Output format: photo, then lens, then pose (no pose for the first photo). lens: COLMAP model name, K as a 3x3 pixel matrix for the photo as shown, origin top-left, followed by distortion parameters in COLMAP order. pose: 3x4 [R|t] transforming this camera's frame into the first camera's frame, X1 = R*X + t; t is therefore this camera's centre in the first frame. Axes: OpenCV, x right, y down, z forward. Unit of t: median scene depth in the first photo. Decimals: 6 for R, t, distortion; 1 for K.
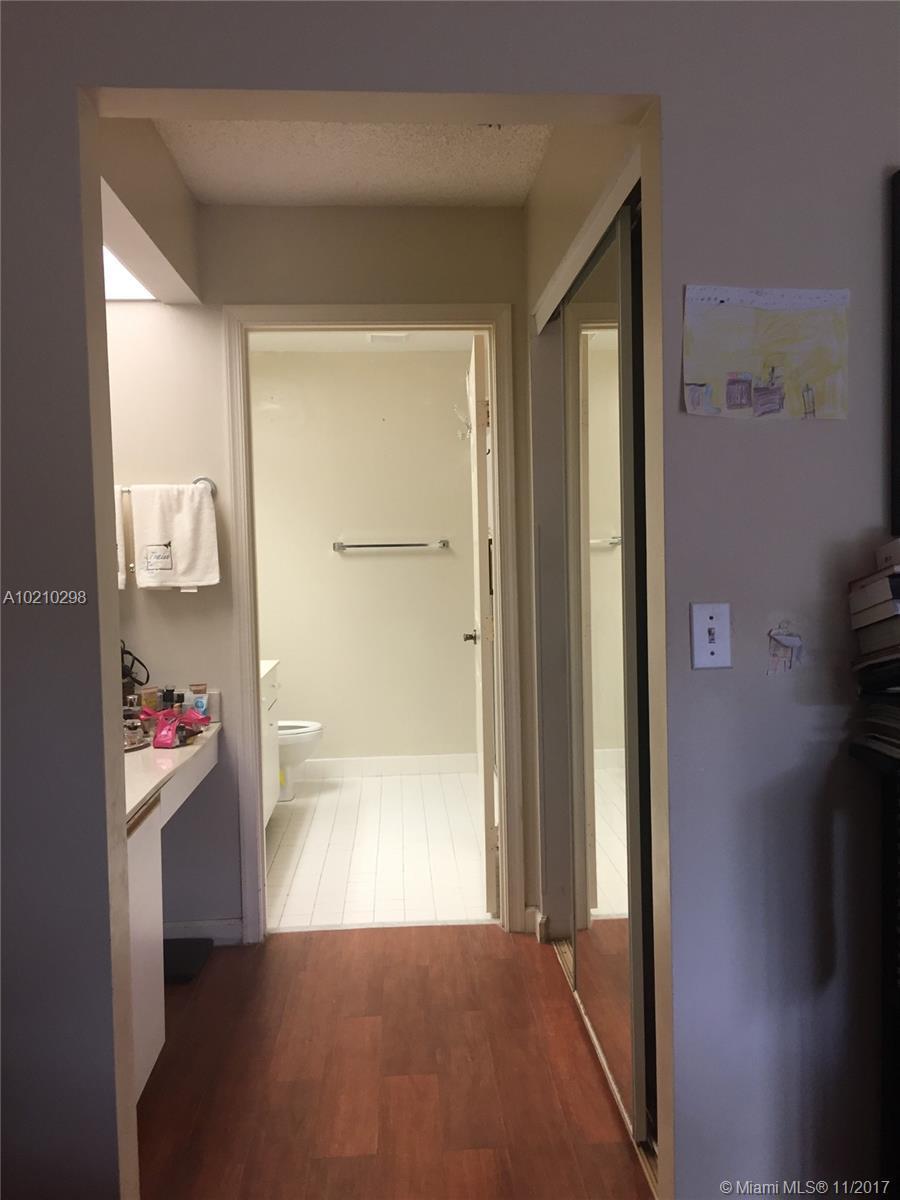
lens RADIAL K [[1025.2, 0, 450.0], [0, 1025.2, 600.0], [0, 0, 1]] dist [0.087795, -0.132430]
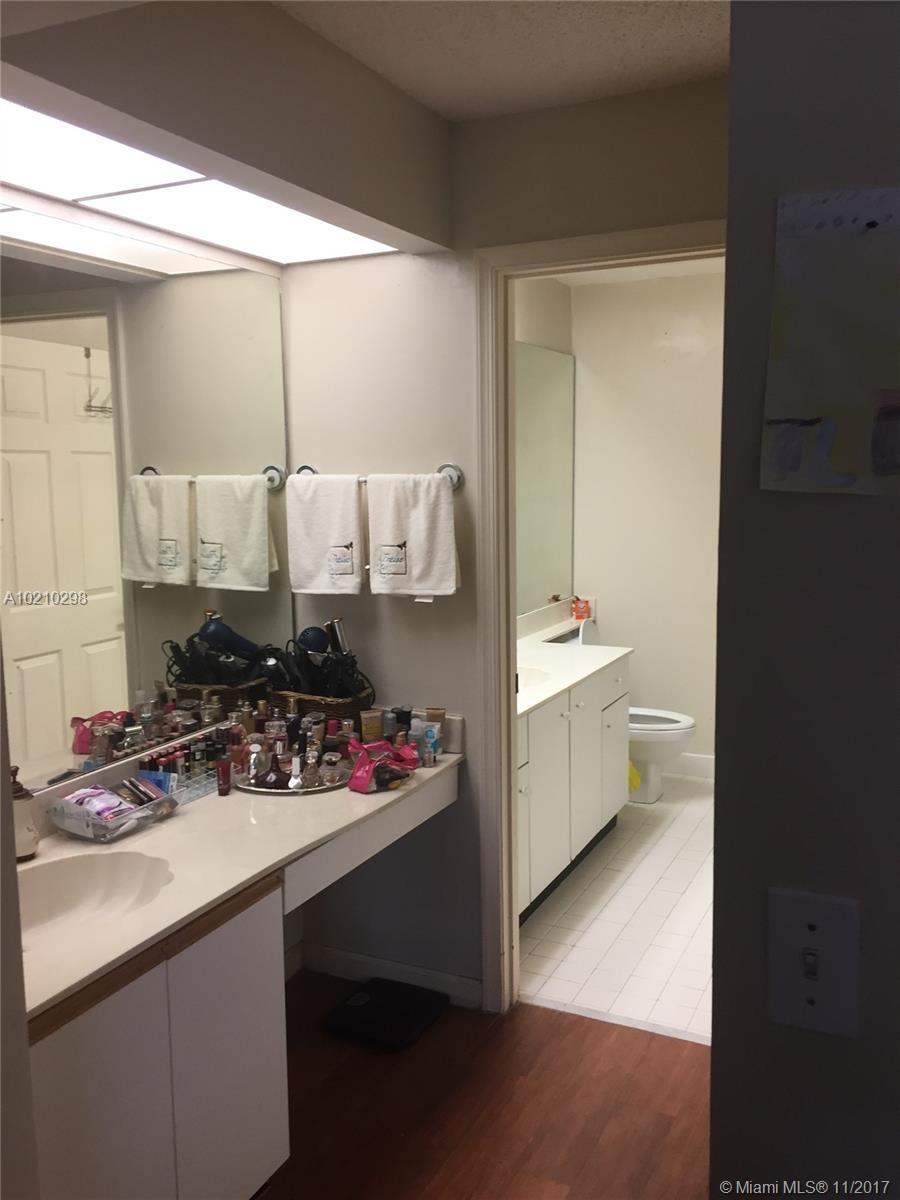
lens RADIAL K [[1025.2, 0, 450.0], [0, 1025.2, 600.0], [0, 0, 1]] dist [0.087795, -0.132430]
pose [[0.877257, 0.071226, -0.474708, 0.166986], [-0.032475, 0.995471, 0.089350, -0.085527], [0.478922, -0.062967, 0.875596, 0.272393]]
